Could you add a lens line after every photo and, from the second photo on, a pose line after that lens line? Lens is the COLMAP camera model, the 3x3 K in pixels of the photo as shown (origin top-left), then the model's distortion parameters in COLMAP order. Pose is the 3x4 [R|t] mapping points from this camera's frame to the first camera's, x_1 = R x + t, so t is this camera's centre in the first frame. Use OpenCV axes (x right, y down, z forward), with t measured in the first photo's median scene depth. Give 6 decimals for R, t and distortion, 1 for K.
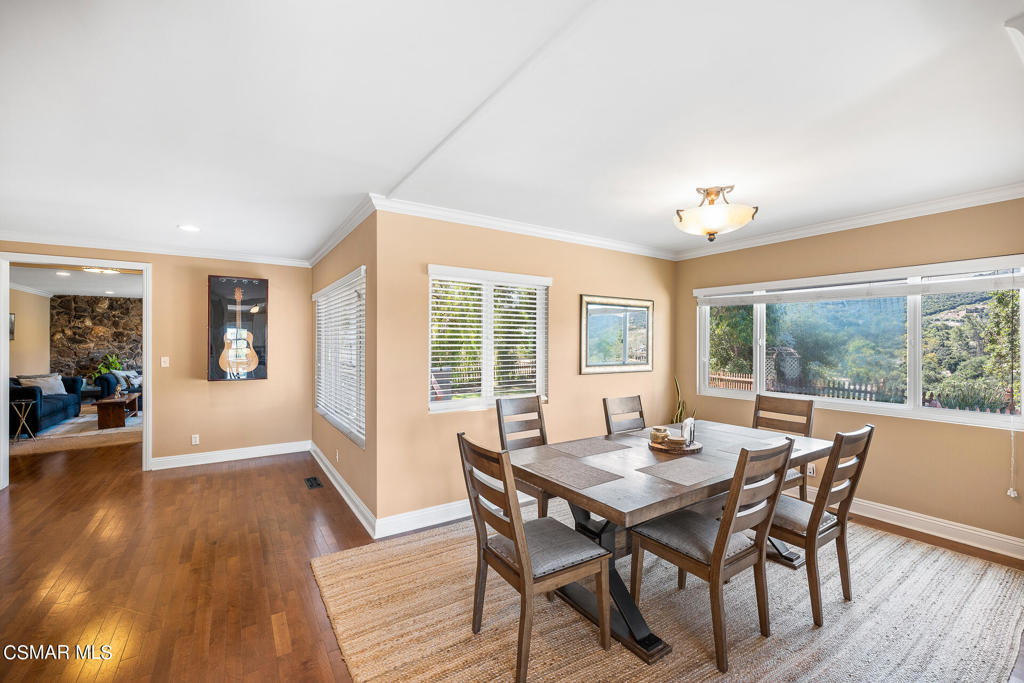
lens RADIAL K [[424.1, 0, 510.9], [0, 424.1, 341.1], [0, 0, 1]] dist [0.001027, -0.000043]
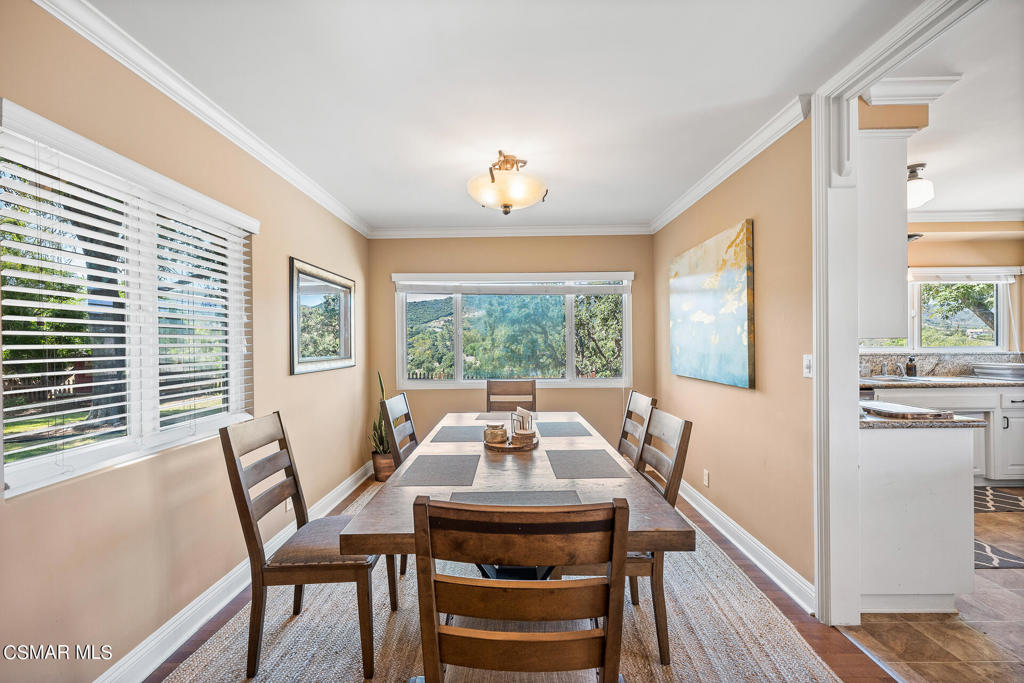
lens RADIAL K [[422.5, 0, 511.6], [0, 422.5, 346.3], [0, 0, 1]] dist [0.000755, -0.000143]
pose [[0.554292, -0.014710, 0.832192, -0.092228], [0.009258, 0.999891, 0.011509, 0.013050], [-0.832270, 0.001325, 0.554368, 0.153647]]
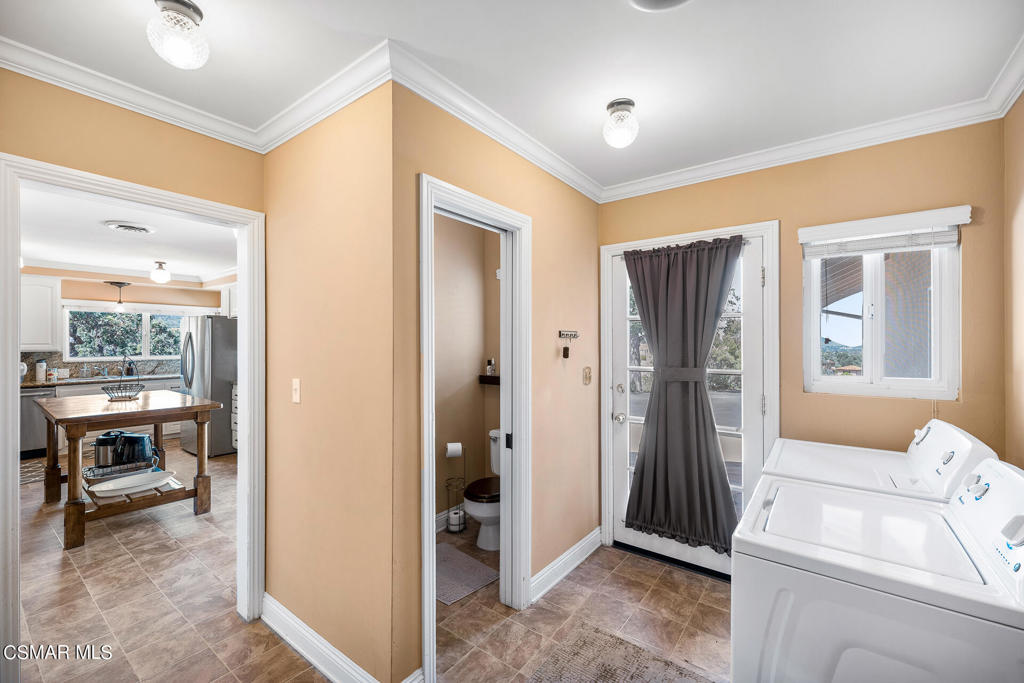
lens RADIAL K [[412.1, 0, 514.6], [0, 412.1, 345.3], [0, 0, 1]] dist [-0.002859, -0.000430]
pose [[-0.356306, -0.006839, 0.934344, -0.318665], [-0.000298, 0.999974, 0.007206, 0.000623], [-0.934369, 0.002289, -0.356299, -0.290387]]
